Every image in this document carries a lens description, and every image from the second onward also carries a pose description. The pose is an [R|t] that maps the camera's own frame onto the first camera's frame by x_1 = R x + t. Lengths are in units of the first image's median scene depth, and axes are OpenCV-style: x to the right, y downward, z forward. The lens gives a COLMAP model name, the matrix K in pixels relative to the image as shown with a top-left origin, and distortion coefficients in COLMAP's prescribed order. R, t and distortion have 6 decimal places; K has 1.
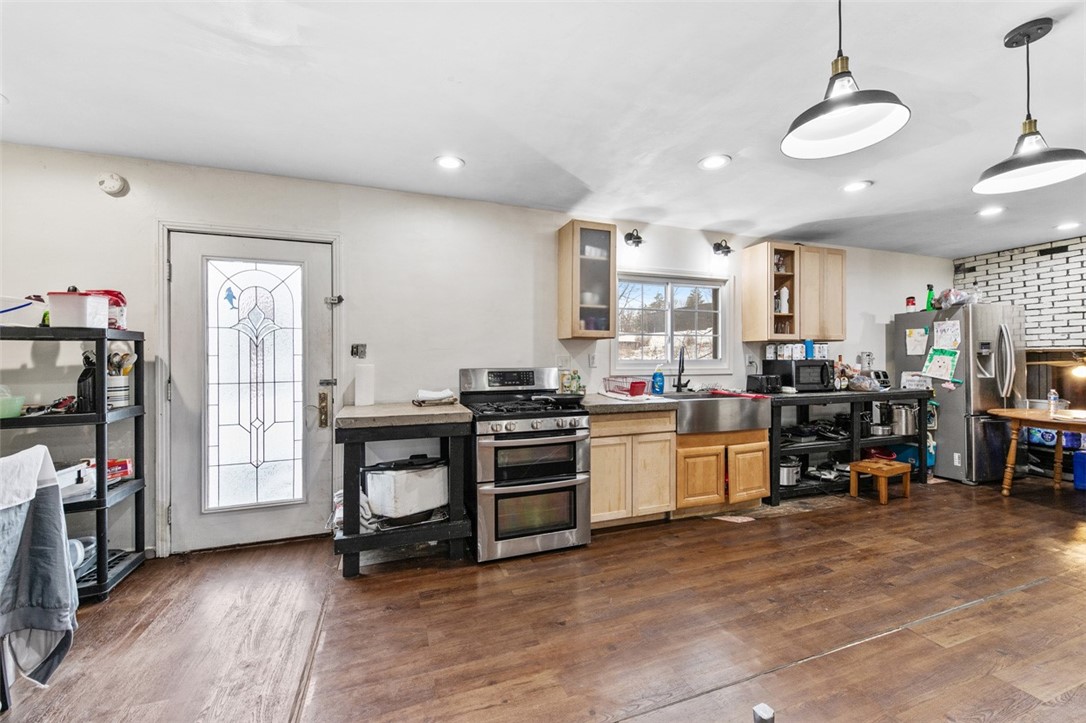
lens RADIAL K [[437.7, 0, 546.5], [0, 437.7, 354.9], [0, 0, 1]] dist [0.000594, -0.000162]
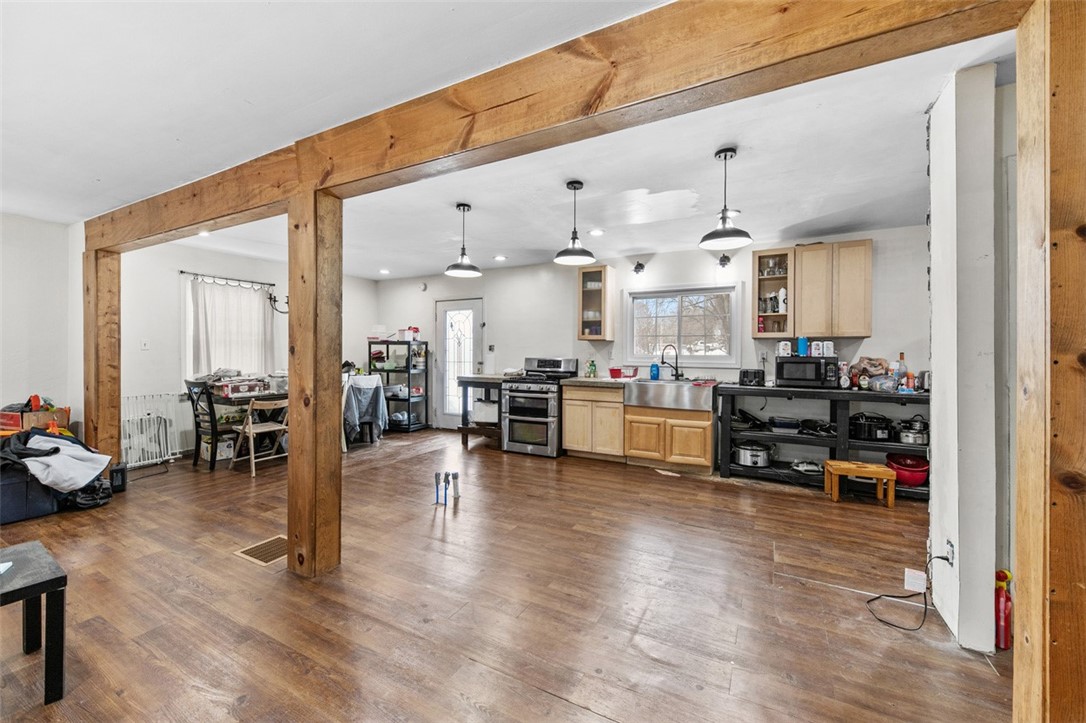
lens RADIAL K [[440.9, 0, 521.1], [0, 440.9, 352.9], [0, 0, 1]] dist [0.000057, -0.000219]
pose [[0.636372, 0.008910, -0.771331, 1.271250], [-0.003539, 0.999956, 0.008631, -0.005836], [0.771374, -0.002763, 0.636376, -0.225766]]
